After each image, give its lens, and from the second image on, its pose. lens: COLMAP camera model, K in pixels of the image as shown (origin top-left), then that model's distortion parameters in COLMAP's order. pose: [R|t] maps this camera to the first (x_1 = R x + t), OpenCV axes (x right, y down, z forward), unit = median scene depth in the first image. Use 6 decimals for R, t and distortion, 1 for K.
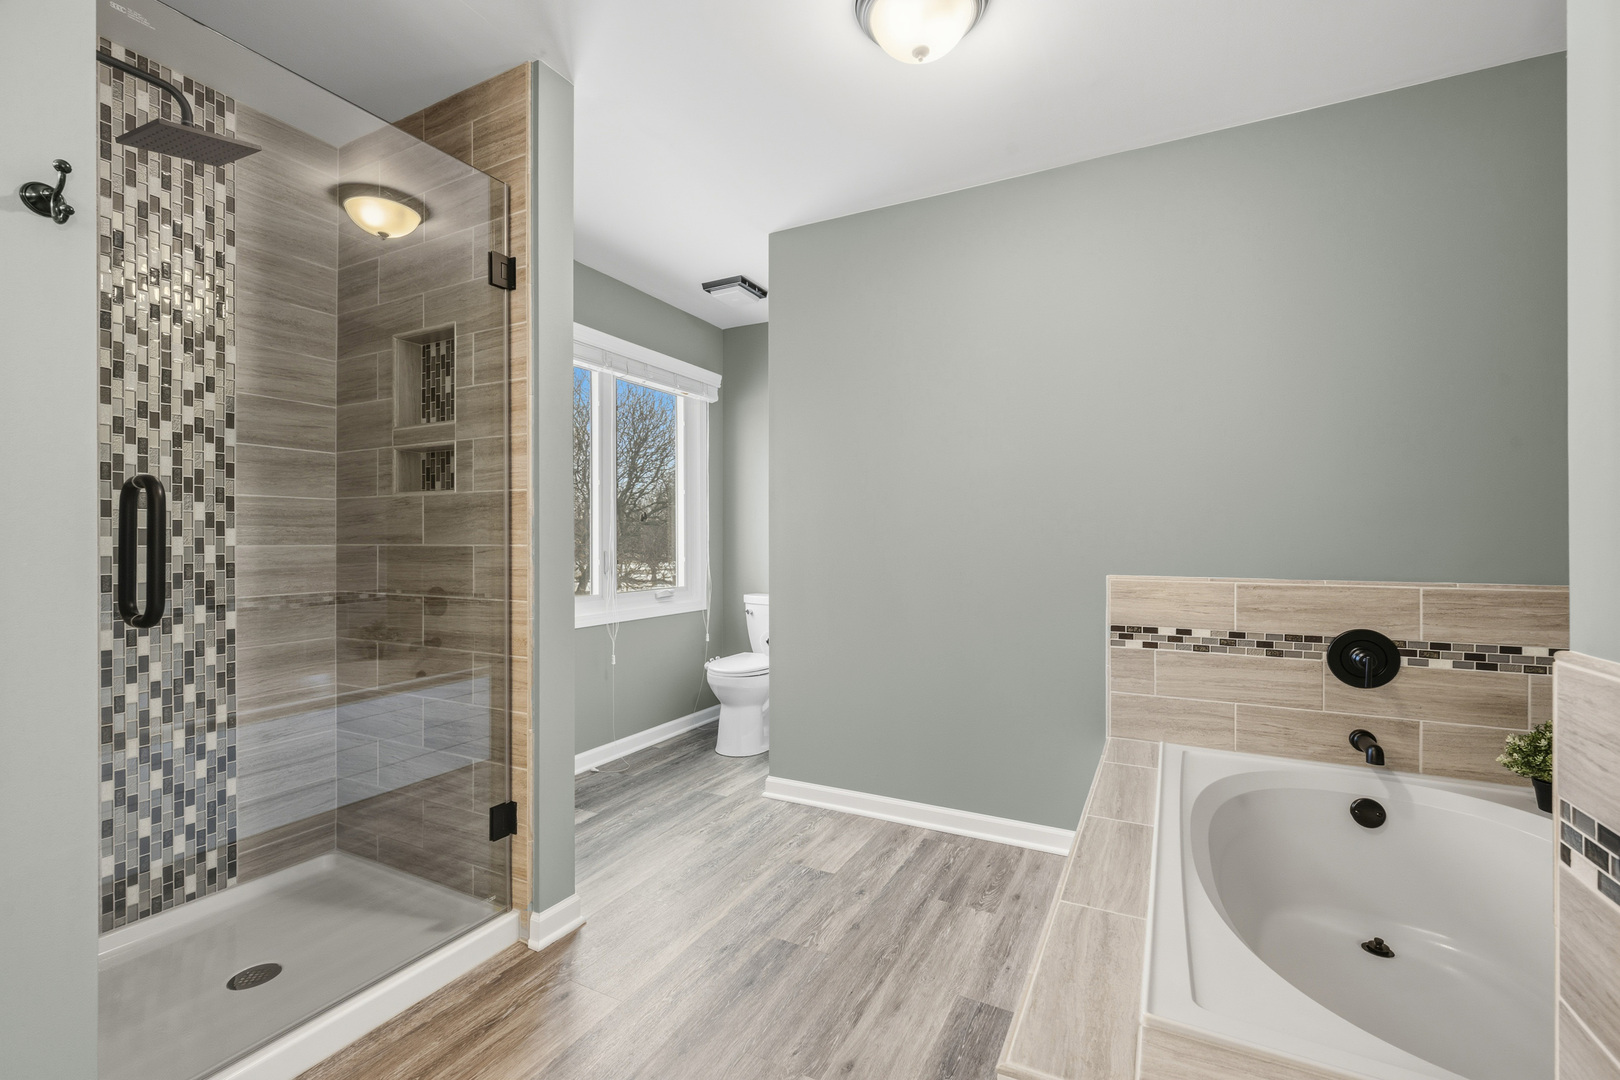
lens RADIAL K [[695.3, 0, 814.7], [0, 695.3, 542.2], [0, 0, 1]] dist [0.001012, -0.000314]
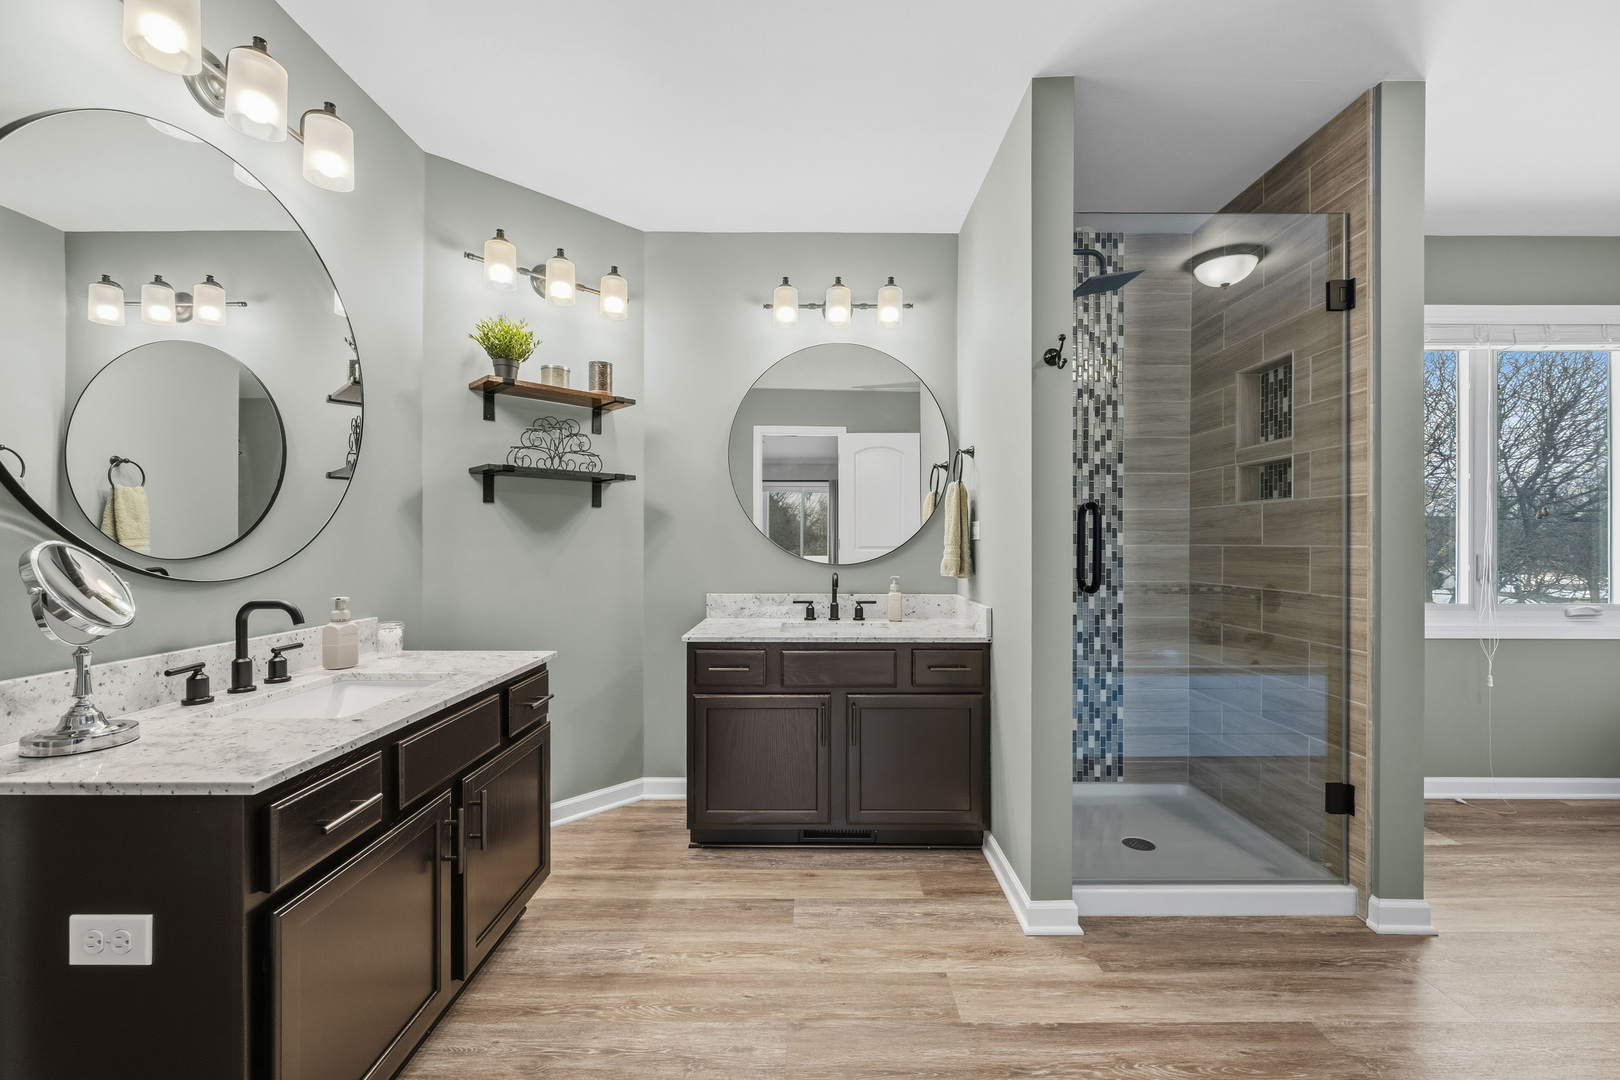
lens RADIAL K [[665.4, 0, 810.0], [0, 665.4, 540.0], [0, 0, 1]] dist [-0.003618, 0.000188]
pose [[0.455273, 0.000515, -0.890352, 0.093395], [-0.005396, 0.999983, -0.002181, 0.001097], [0.890335, 0.005797, 0.455268, -0.201299]]
